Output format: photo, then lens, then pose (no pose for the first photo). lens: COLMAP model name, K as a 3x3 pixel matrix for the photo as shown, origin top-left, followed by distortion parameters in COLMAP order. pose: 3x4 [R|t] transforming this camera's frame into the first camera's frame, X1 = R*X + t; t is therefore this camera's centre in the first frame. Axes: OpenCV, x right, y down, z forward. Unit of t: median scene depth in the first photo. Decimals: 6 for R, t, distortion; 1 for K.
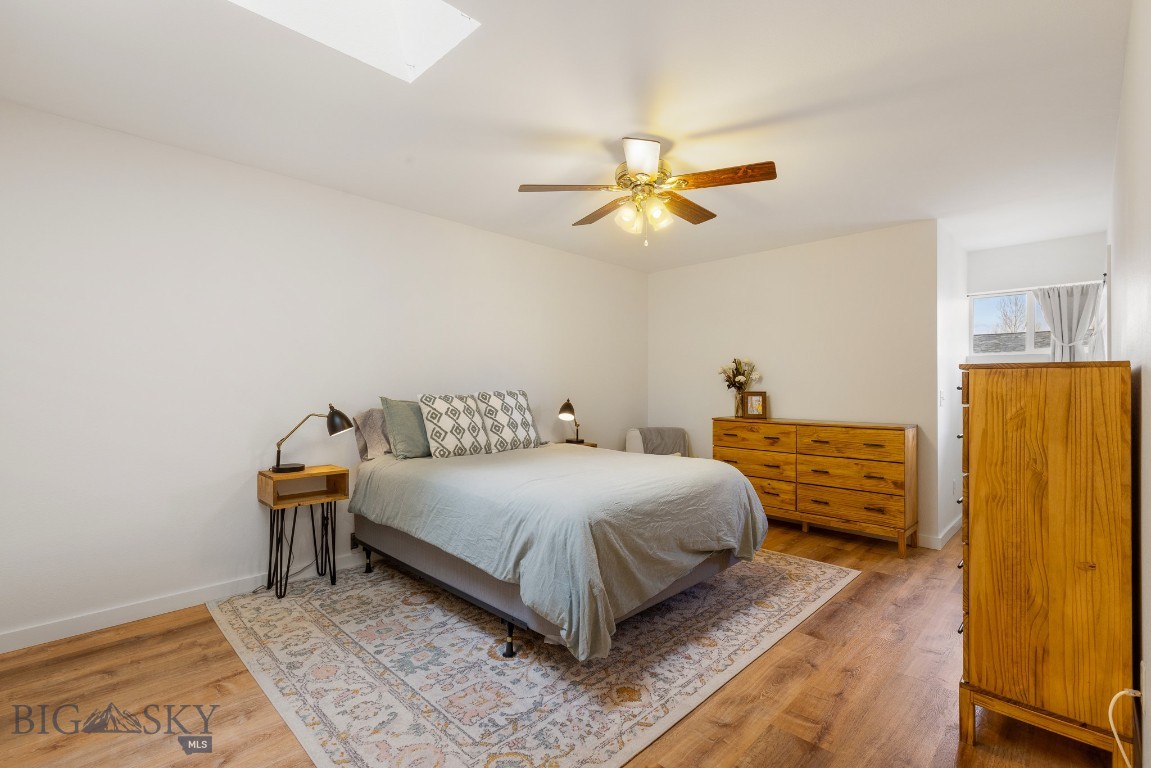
lens RADIAL K [[522.8, 0, 575.5], [0, 522.8, 384.0], [0, 0, 1]] dist [0.008481, -0.000223]
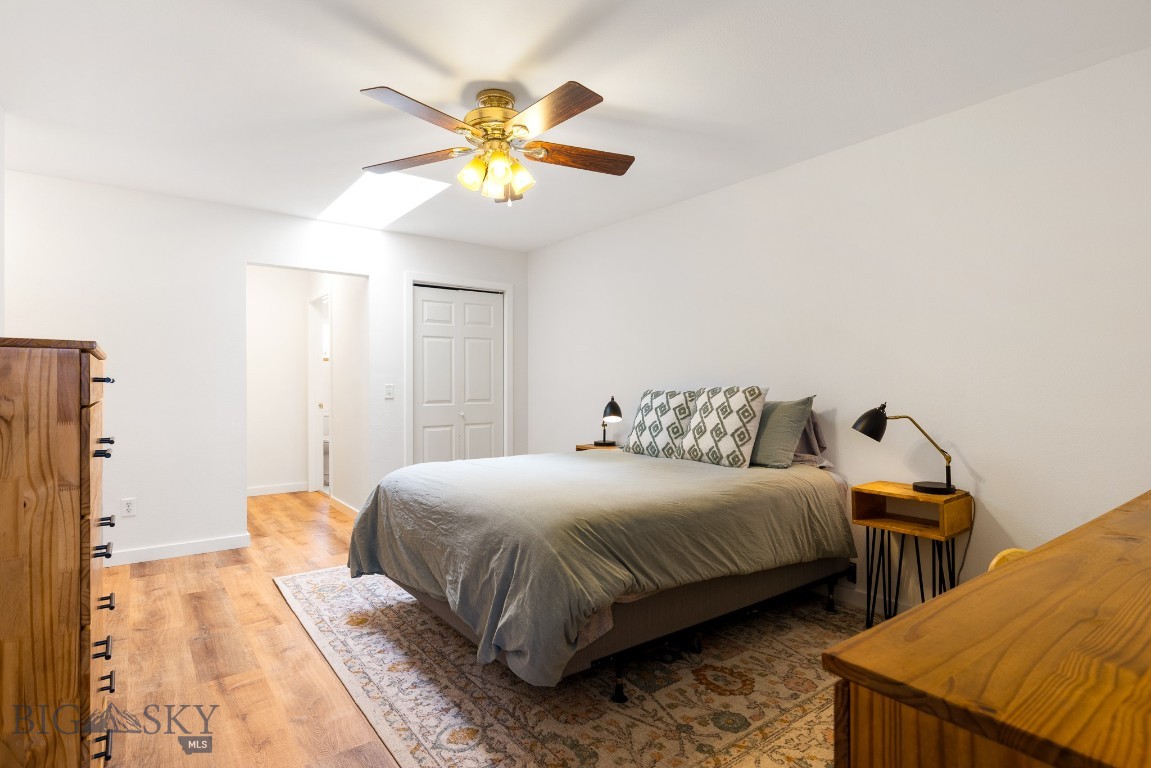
lens RADIAL K [[589.9, 0, 575.5], [0, 589.9, 384.0], [0, 0, 1]] dist [0.002464, 0.000453]
pose [[-0.152125, -0.000474, -0.988361, 1.184543], [0.007031, 0.999974, -0.001562, 0.013883], [0.988336, -0.007186, -0.152118, 1.433931]]
